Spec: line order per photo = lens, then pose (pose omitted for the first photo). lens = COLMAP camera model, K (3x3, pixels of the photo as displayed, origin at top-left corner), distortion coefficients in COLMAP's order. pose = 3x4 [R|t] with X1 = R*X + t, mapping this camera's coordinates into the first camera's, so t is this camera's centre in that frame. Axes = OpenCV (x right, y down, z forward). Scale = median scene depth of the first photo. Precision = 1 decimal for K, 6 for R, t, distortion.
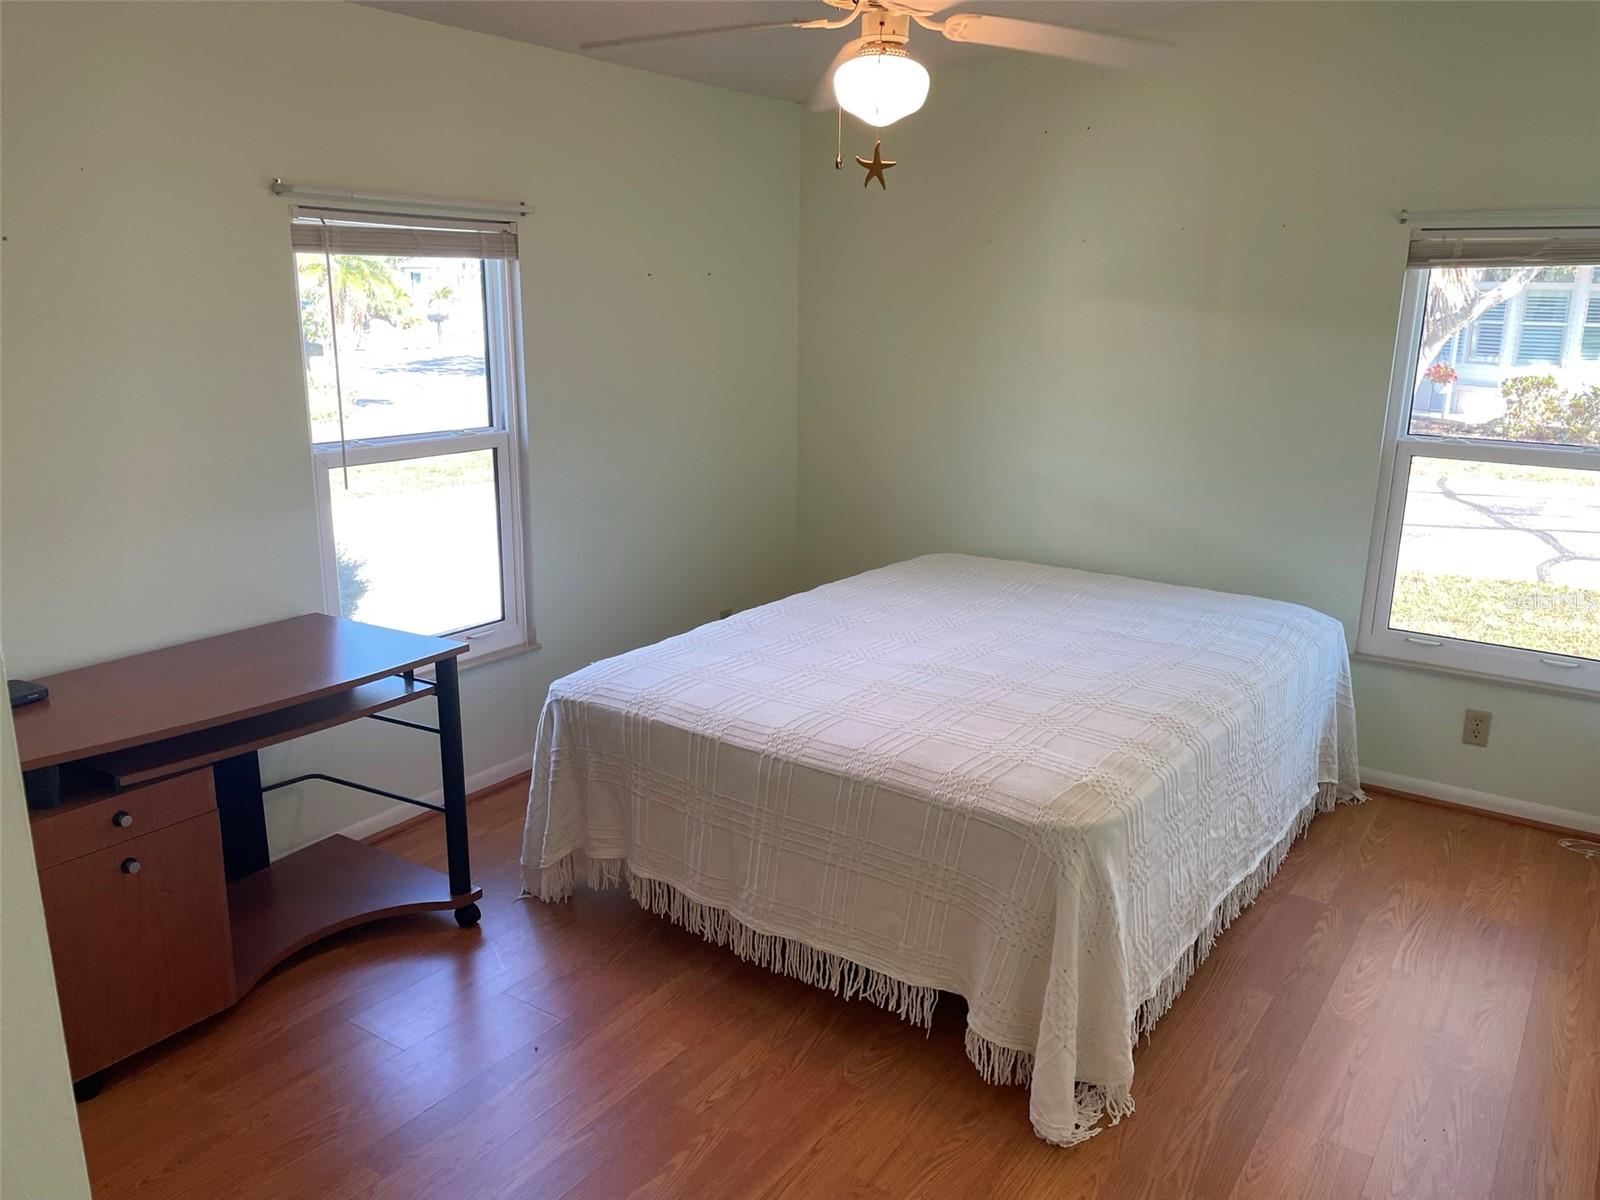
lens RADIAL K [[1186.7, 0, 806.4], [0, 1186.7, 605.5], [0, 0, 1]] dist [0.067589, -0.090452]
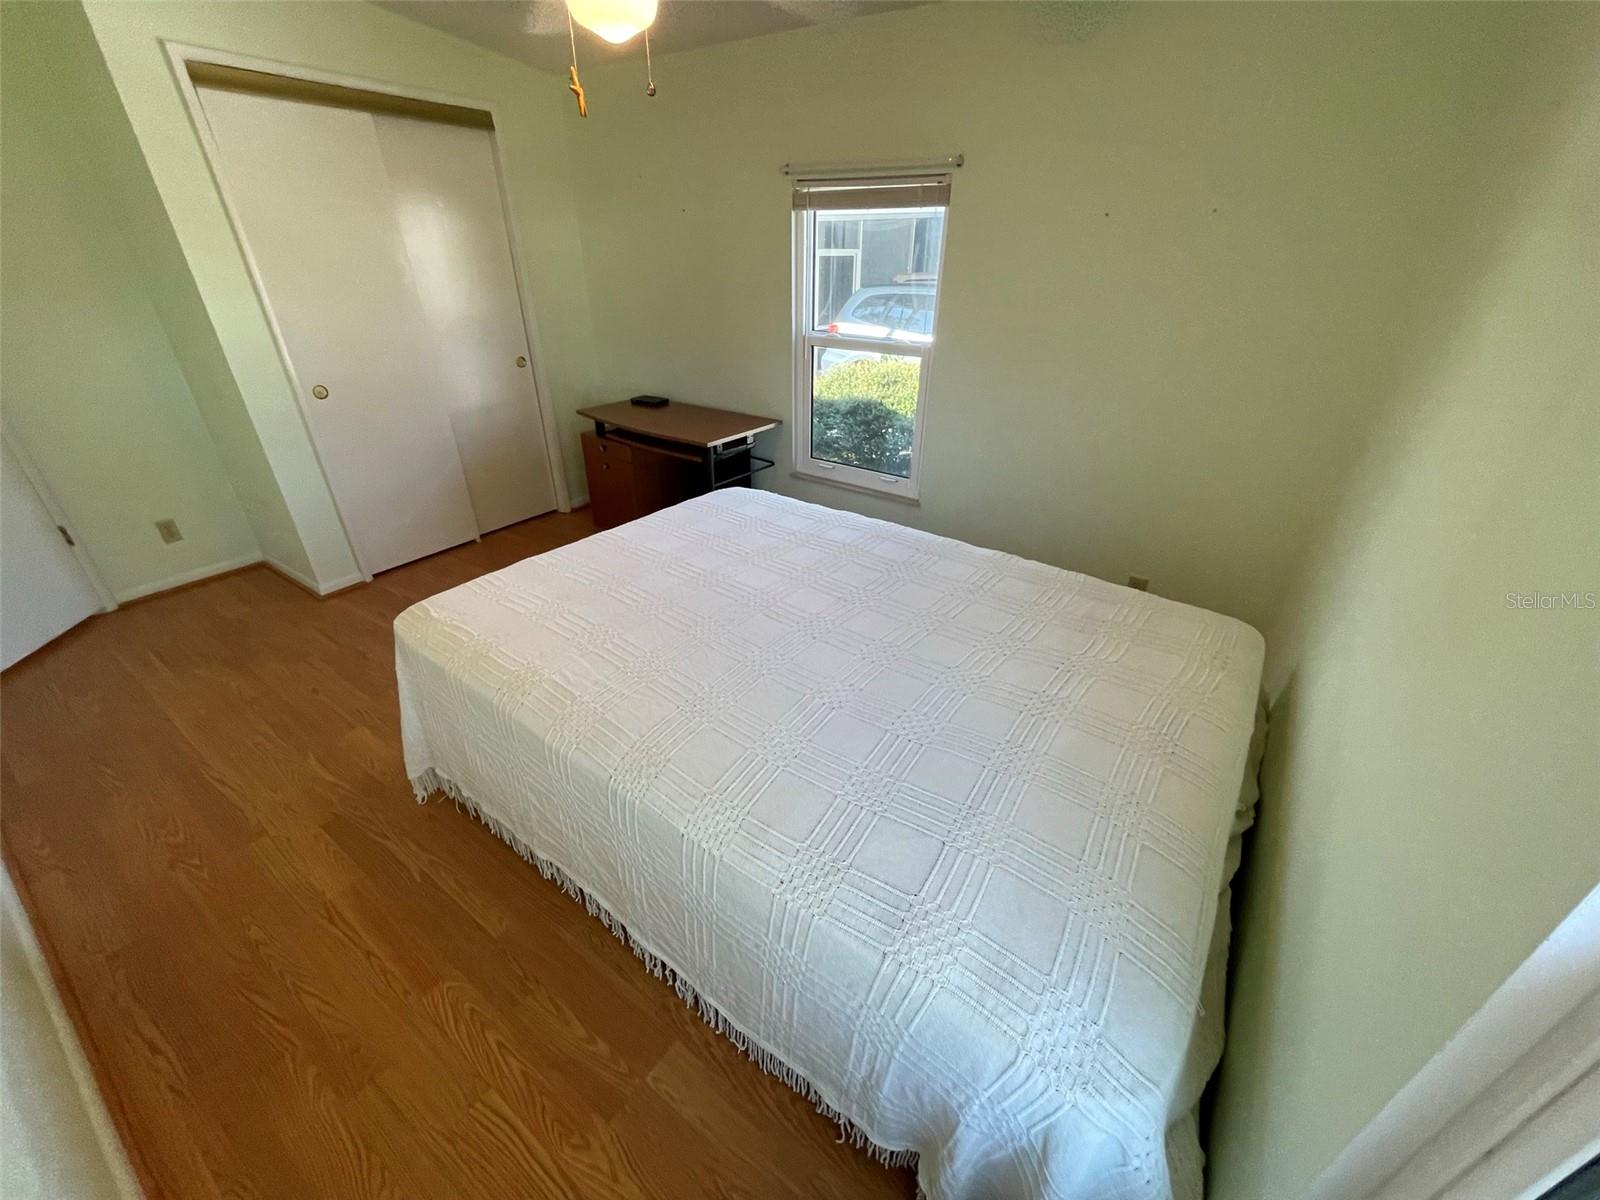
lens RADIAL K [[645.3, 0, 799.0], [0, 645.3, 607.7], [0, 0, 1]] dist [-0.001691, -0.000506]
pose [[-0.008871, 0.483479, -0.875311, 0.841732], [-0.259592, 0.844221, 0.468938, -0.303560], [0.965678, 0.231383, 0.118018, 1.259362]]
